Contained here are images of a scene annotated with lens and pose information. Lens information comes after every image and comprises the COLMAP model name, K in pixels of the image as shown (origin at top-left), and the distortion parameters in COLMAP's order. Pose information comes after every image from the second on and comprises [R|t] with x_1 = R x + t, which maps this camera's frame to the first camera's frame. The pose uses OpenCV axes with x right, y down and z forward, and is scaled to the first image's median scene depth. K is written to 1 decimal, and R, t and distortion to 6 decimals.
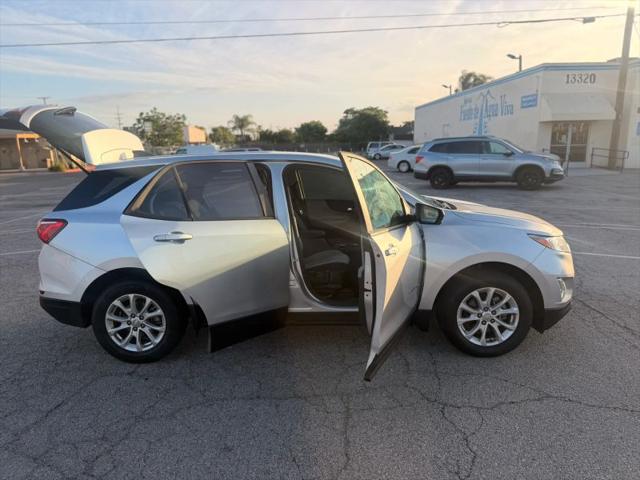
lens RADIAL K [[450.9, 0, 320.6], [0, 450.9, 239.9], [0, 0, 1]] dist [0.047806, -0.065918]
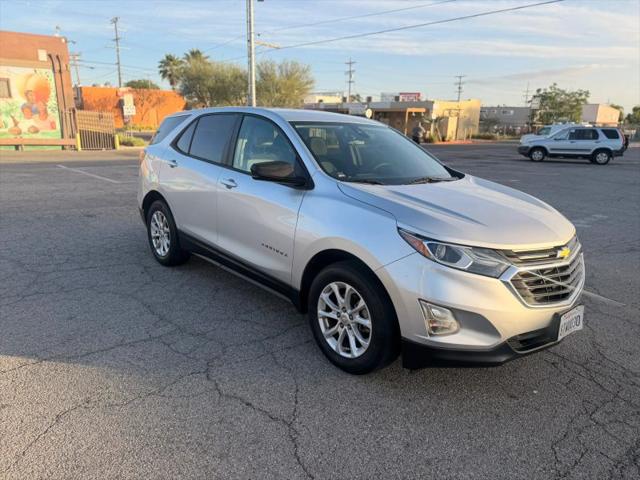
lens RADIAL K [[450.9, 0, 318.8], [0, 450.9, 238.6], [0, 0, 1]] dist [0.047806, -0.065918]
pose [[0.673165, 0.221012, -0.705693, 0.843492], [-0.191159, 0.973866, 0.122651, -0.055598], [0.714358, 0.052336, 0.697820, 0.399949]]
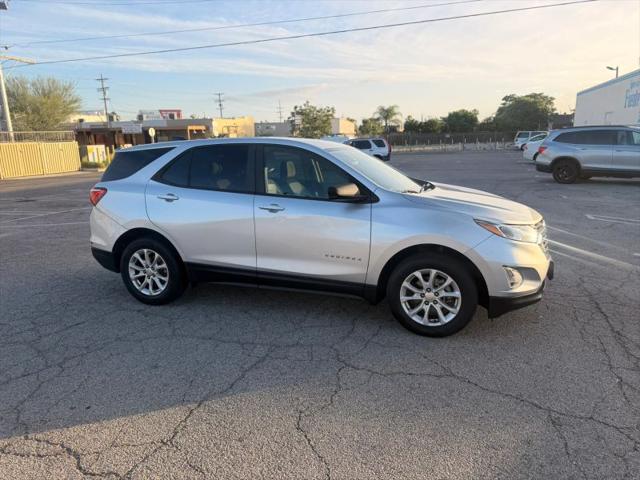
lens RADIAL K [[450.9, 0, 321.6], [0, 450.9, 239.4], [0, 0, 1]] dist [0.047806, -0.065918]
pose [[0.948062, 0.070102, -0.310266, 0.433653], [-0.064688, 0.997520, 0.027719, 0.024316], [0.311440, -0.006209, 0.950246, -0.052165]]
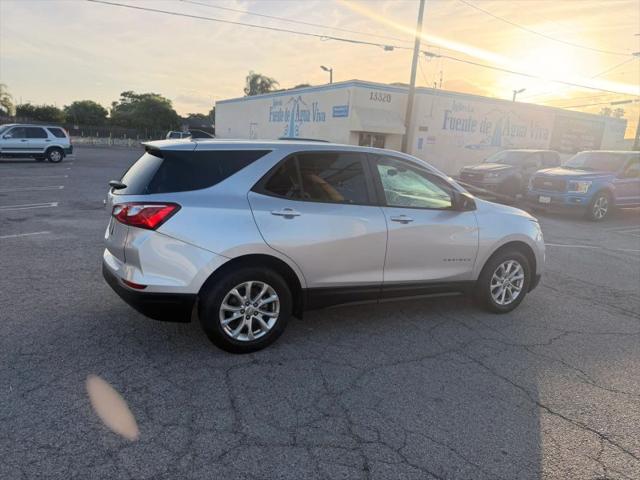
lens RADIAL K [[450.9, 0, 325.3], [0, 450.9, 240.6], [0, 0, 1]] dist [0.047806, -0.065918]
pose [[0.883522, -0.017796, 0.468051, -0.708253], [0.012300, 0.999815, 0.014796, 0.018921], [-0.468228, -0.007316, 0.883577, 0.070316]]
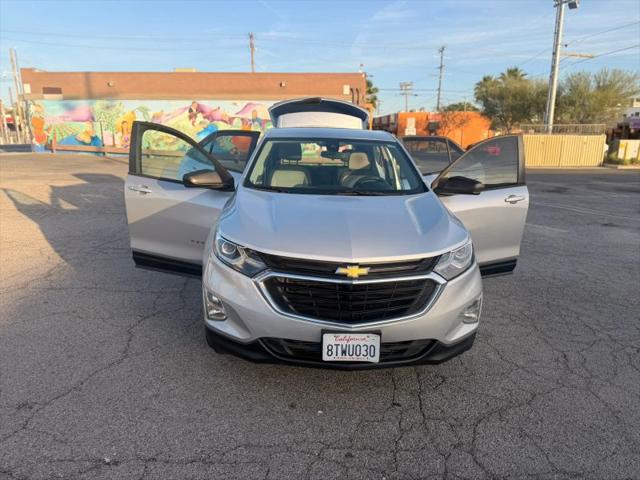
lens RADIAL K [[450.9, 0, 321.3], [0, 450.9, 239.6], [0, 0, 1]] dist [0.047806, -0.065918]
pose [[0.074319, 0.240836, -0.967716, 1.247894], [-0.213357, 0.951770, 0.220482, -0.207171], [0.974143, 0.190083, 0.122119, 1.043771]]
